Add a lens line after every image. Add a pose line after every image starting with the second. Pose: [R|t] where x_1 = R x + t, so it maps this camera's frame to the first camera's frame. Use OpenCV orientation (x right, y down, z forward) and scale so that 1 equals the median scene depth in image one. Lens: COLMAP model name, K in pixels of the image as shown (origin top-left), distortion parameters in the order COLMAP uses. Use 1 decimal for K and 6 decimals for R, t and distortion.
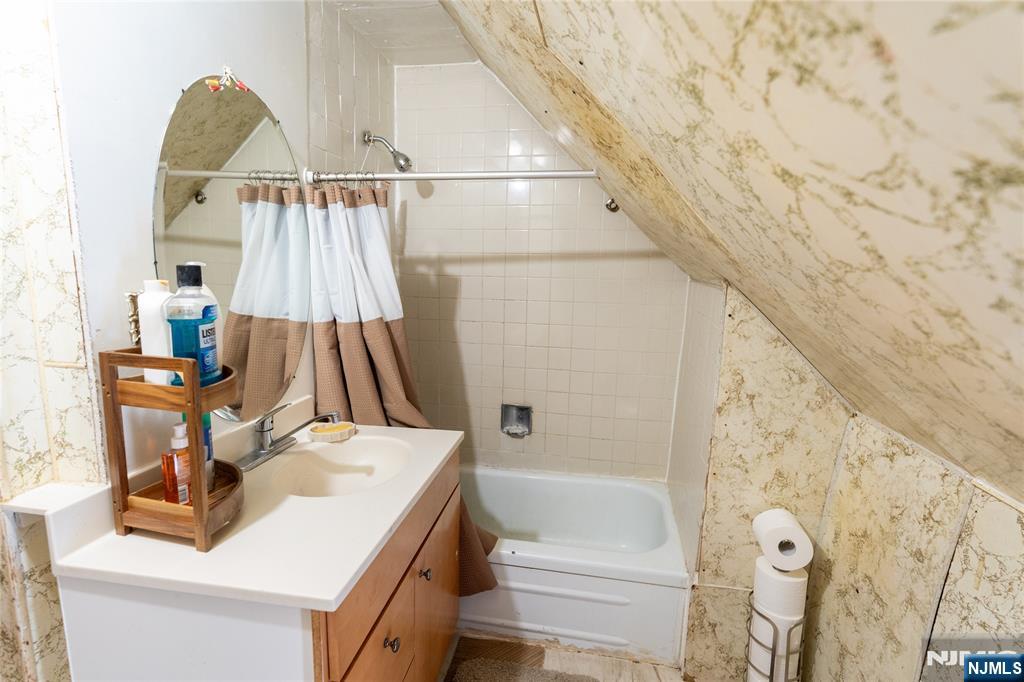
lens RADIAL K [[480.9, 0, 514.9], [0, 480.9, 347.1], [0, 0, 1]] dist [0.002016, 0.000746]
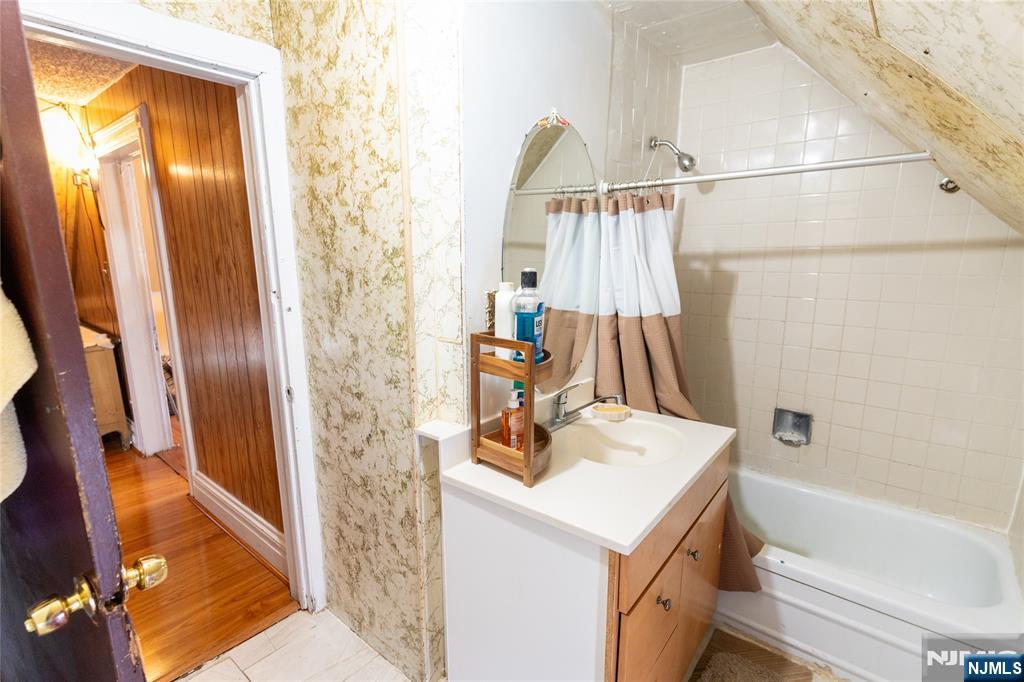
lens RADIAL K [[480.9, 0, 514.9], [0, 480.9, 347.1], [0, 0, 1]] dist [0.002016, 0.000746]
pose [[0.871386, 0.069630, -0.485632, -0.032256], [-0.059712, 0.997570, 0.035889, -0.004612], [0.486951, -0.002275, 0.873426, -0.103900]]
